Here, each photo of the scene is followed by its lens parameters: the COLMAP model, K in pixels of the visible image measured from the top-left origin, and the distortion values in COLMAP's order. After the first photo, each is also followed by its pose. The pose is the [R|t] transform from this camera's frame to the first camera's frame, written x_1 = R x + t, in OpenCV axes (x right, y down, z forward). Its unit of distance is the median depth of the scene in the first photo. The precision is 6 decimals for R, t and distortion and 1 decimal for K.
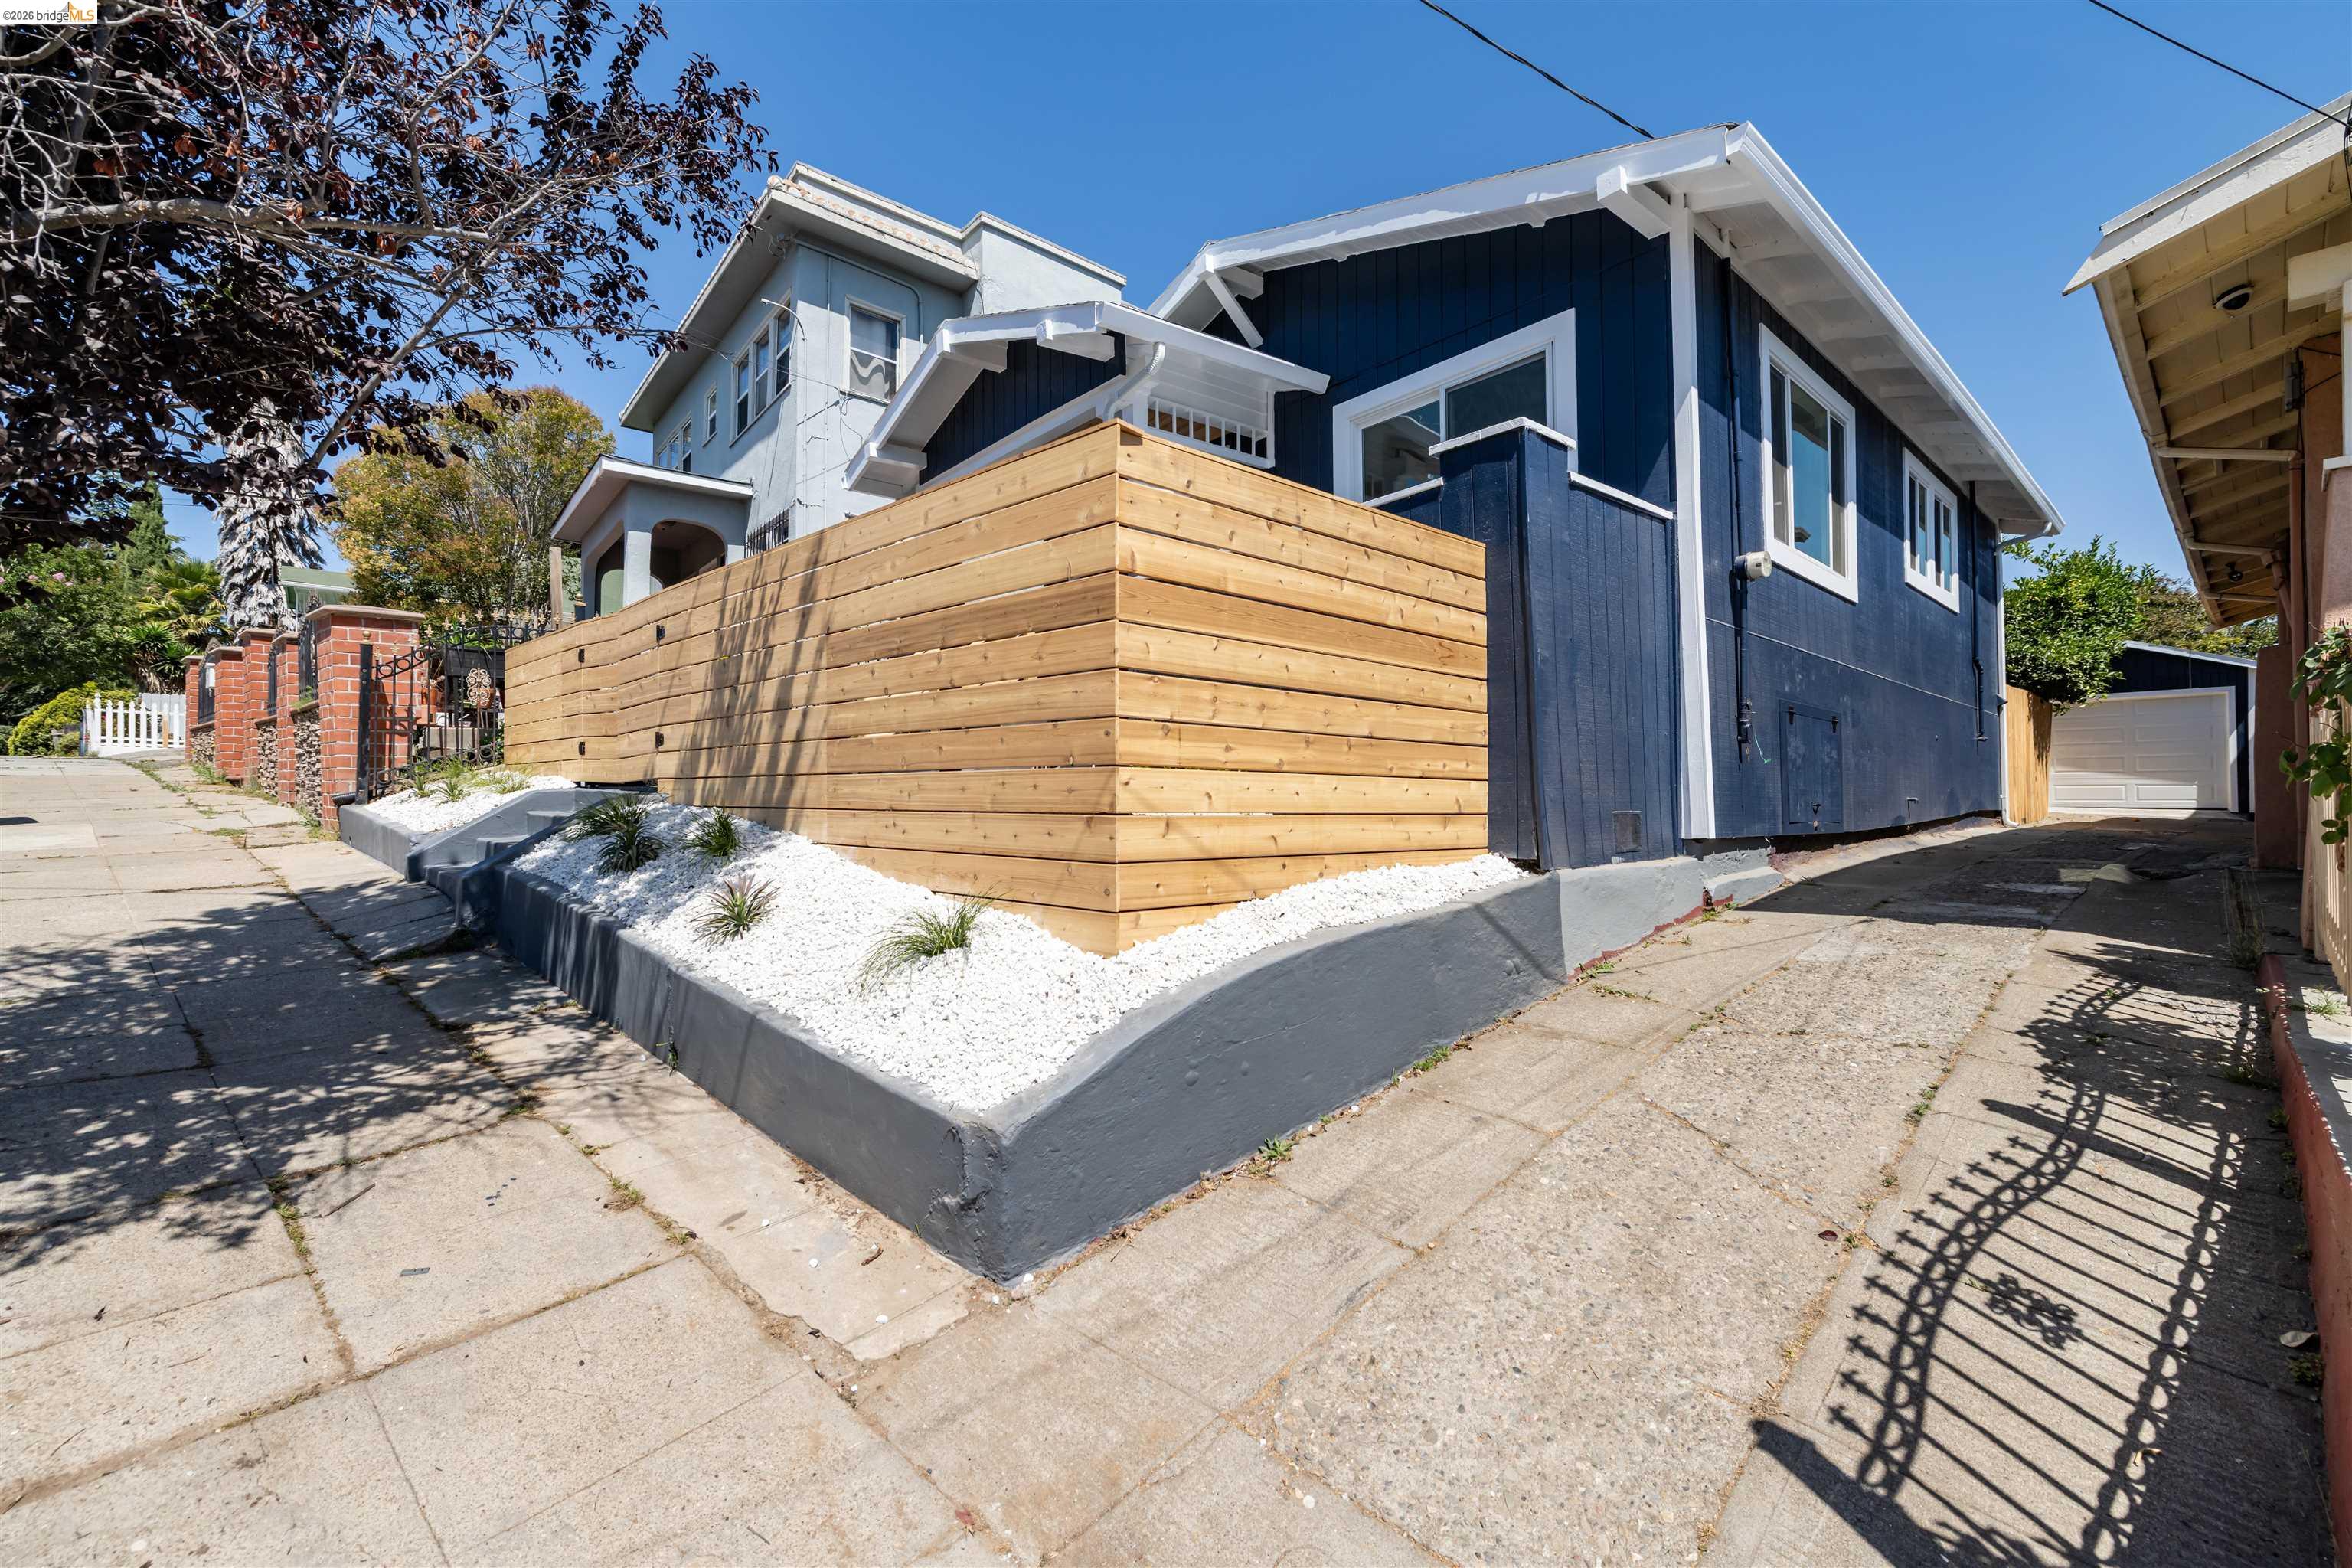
lens RADIAL K [[947.2, 0, 1170.3], [0, 947.2, 791.1], [0, 0, 1]] dist [-0.002803, -0.000283]
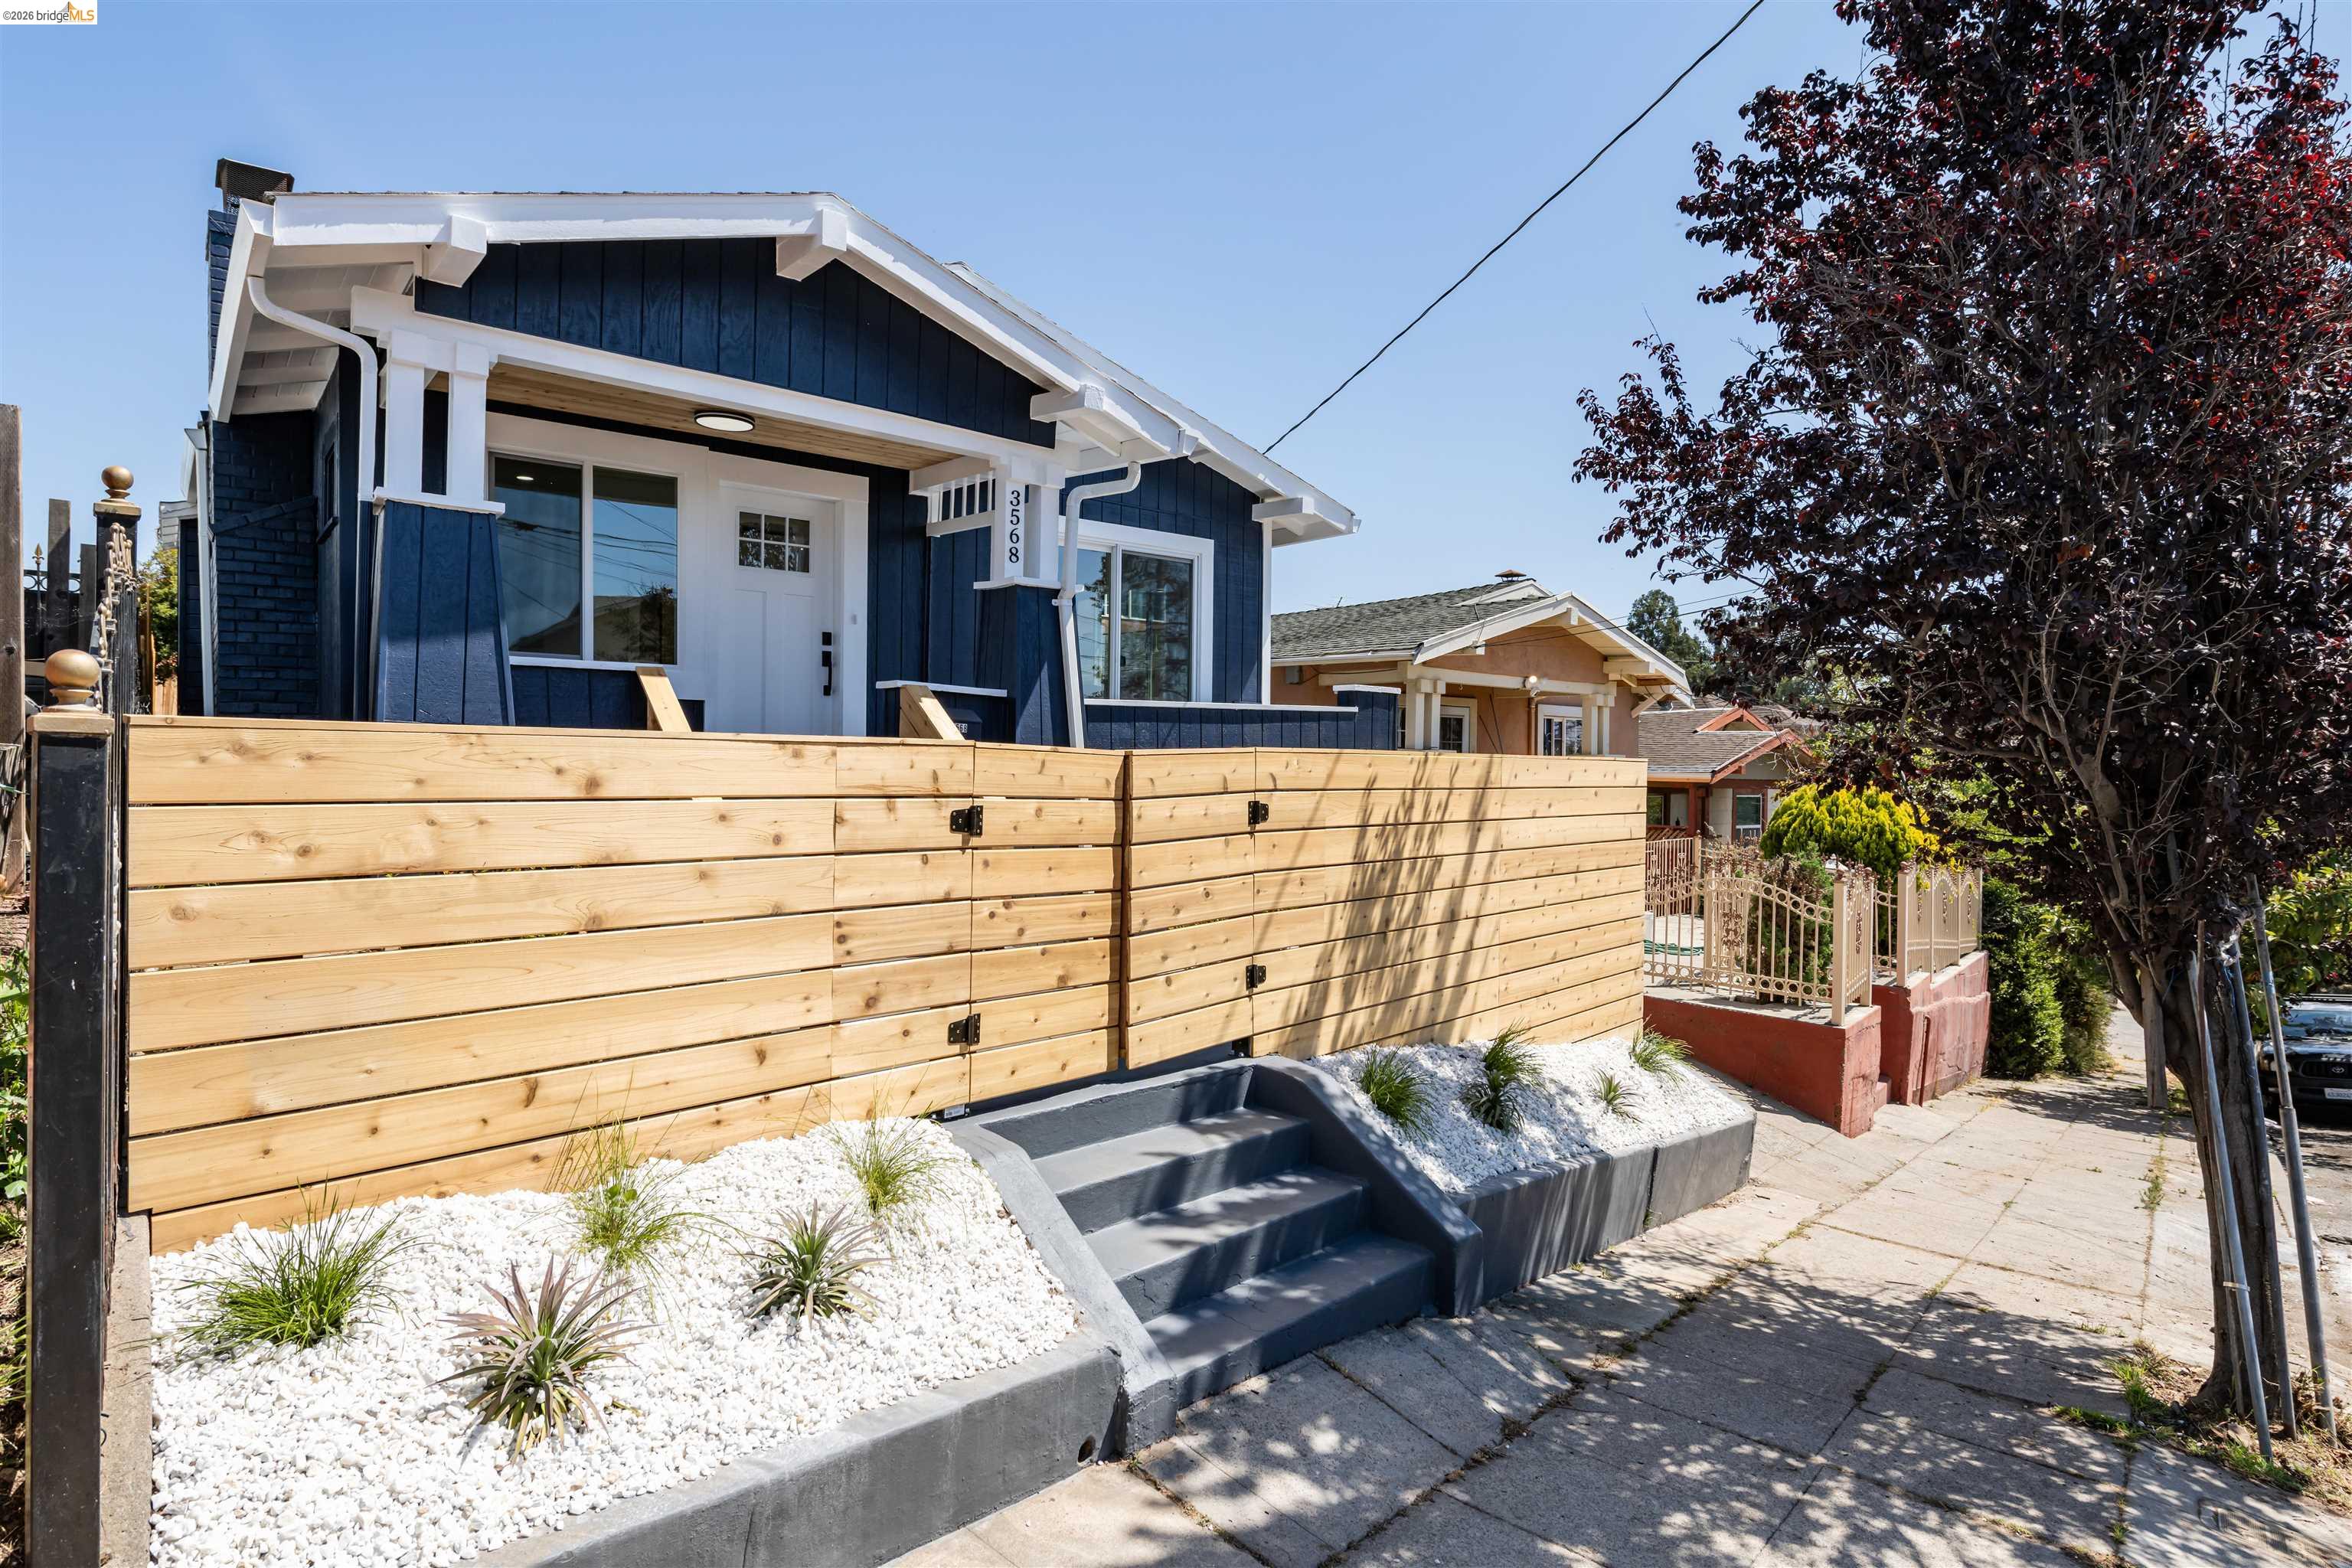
lens RADIAL K [[1224.0, 0, 1171.8], [0, 1224.0, 773.8], [0, 0, 1]] dist [0.000712, 0.000355]
pose [[0.006168, -0.007502, 0.999953, -1.655910], [-0.026777, 0.999612, 0.007665, -0.237568], [-0.999622, -0.026823, 0.005965, 1.261292]]
